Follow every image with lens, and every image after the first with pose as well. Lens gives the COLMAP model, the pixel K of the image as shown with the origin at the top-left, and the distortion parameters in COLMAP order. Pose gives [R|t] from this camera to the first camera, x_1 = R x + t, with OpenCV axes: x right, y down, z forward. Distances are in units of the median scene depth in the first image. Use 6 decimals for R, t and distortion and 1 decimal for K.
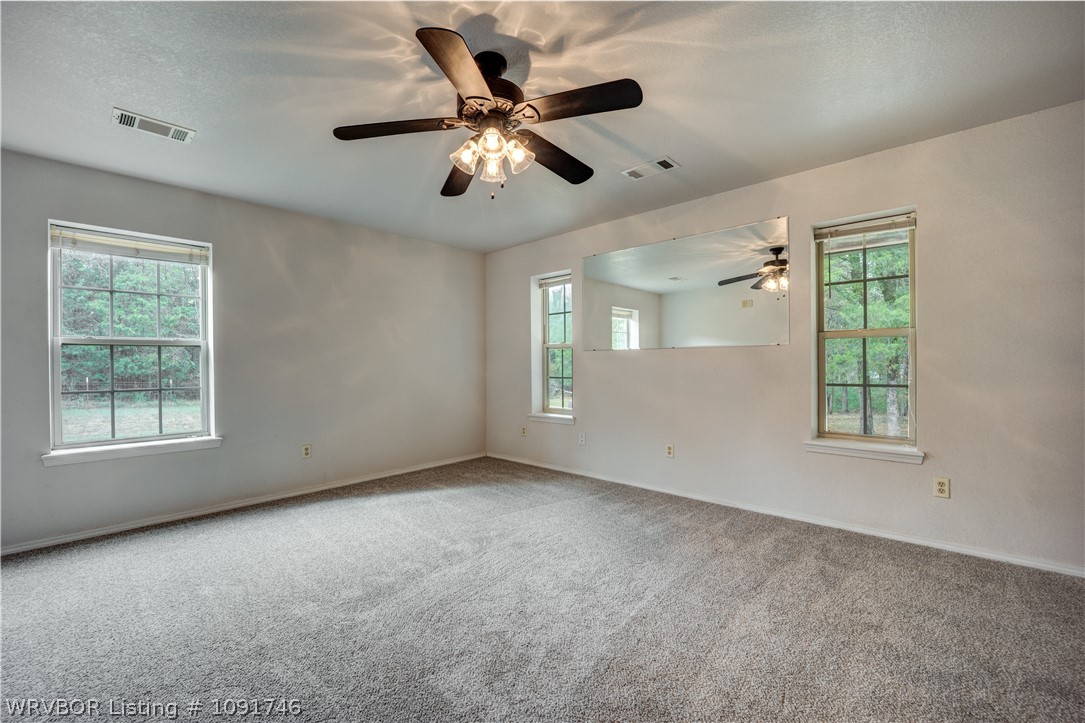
lens RADIAL K [[439.9, 0, 542.5], [0, 439.9, 361.5], [0, 0, 1]] dist [-0.020817, -0.000052]
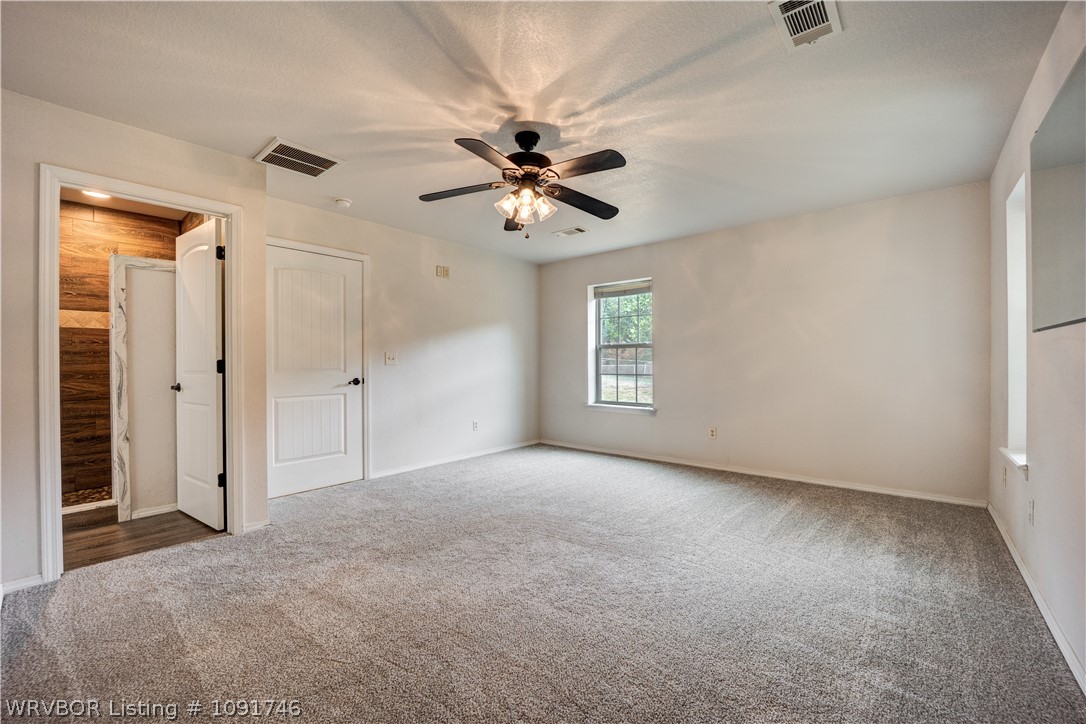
lens RADIAL K [[440.3, 0, 543.0], [0, 440.3, 362.0], [0, 0, 1]] dist [-0.020817, -0.000052]
pose [[0.044479, 0.010949, -0.998950, 0.712247], [0.009890, 0.999886, 0.011399, -0.004907], [0.998961, -0.010387, 0.044365, 0.563826]]
